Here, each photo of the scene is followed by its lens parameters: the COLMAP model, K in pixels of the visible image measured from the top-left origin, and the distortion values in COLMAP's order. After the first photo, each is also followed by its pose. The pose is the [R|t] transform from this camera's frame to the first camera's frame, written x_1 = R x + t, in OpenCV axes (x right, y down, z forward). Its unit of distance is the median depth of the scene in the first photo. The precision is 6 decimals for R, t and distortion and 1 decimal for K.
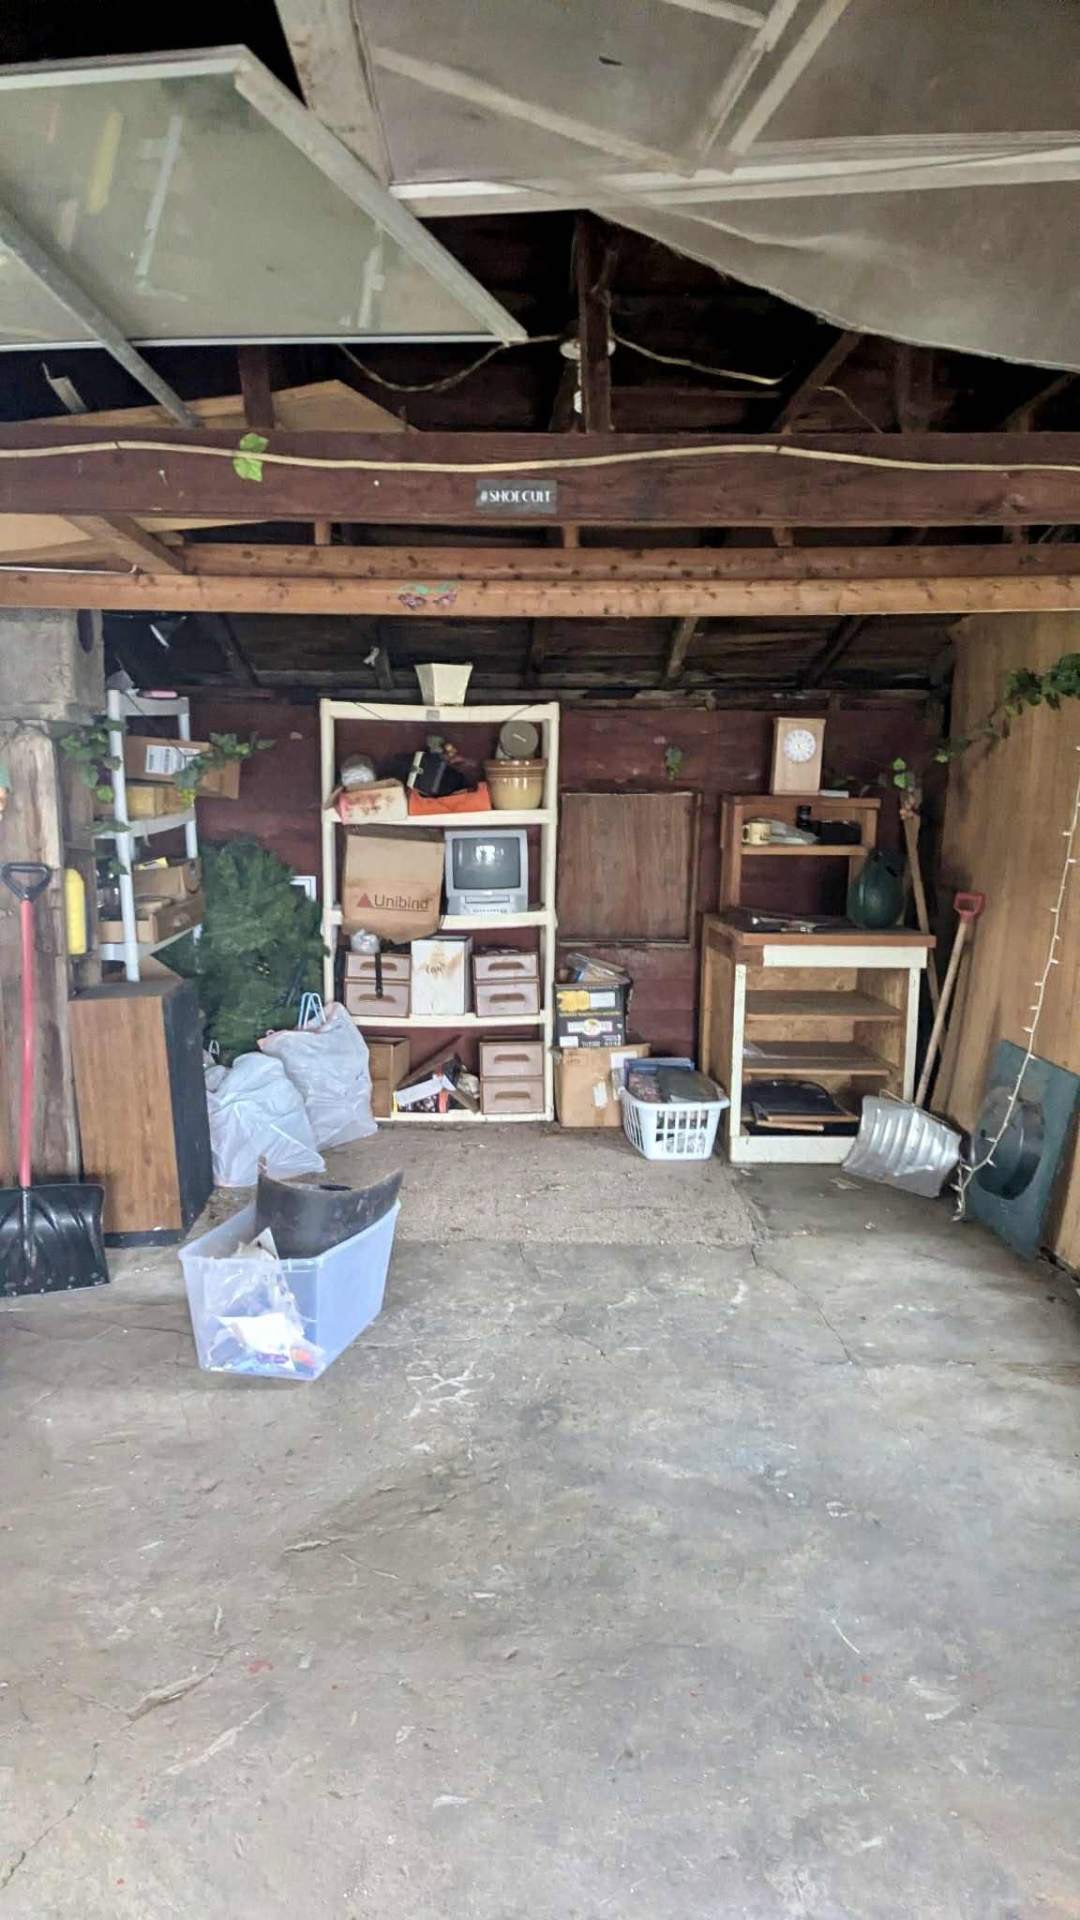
lens RADIAL K [[1306.8, 0, 515.8], [0, 1306.8, 970.6], [0, 0, 1]] dist [0.023562, -0.043704]
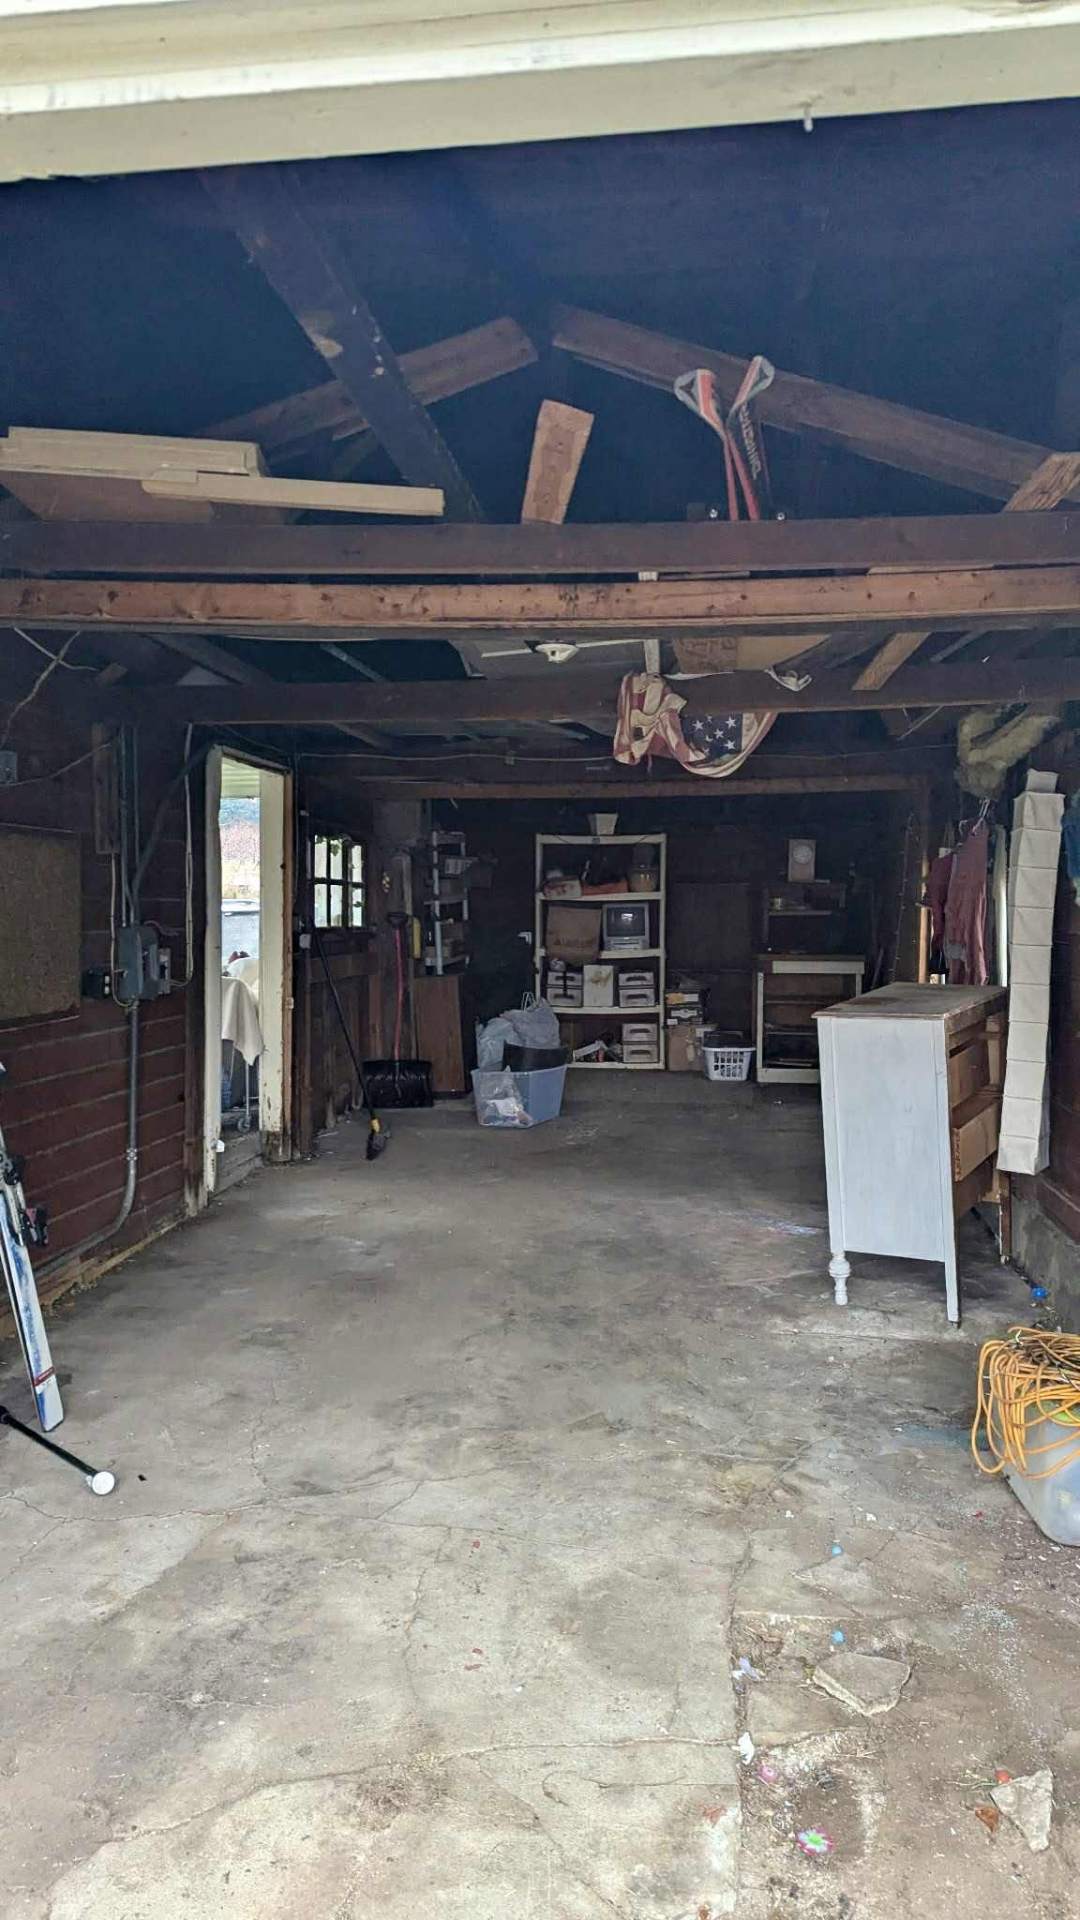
lens RADIAL K [[1306.8, 0, 530.8], [0, 1306.8, 950.5], [0, 0, 1]] dist [0.023562, -0.043704]
pose [[0.988272, -0.004293, -0.152643, 0.123865], [-0.012565, 0.993929, -0.109302, 0.156390], [0.152186, 0.109938, 0.982218, -0.785321]]
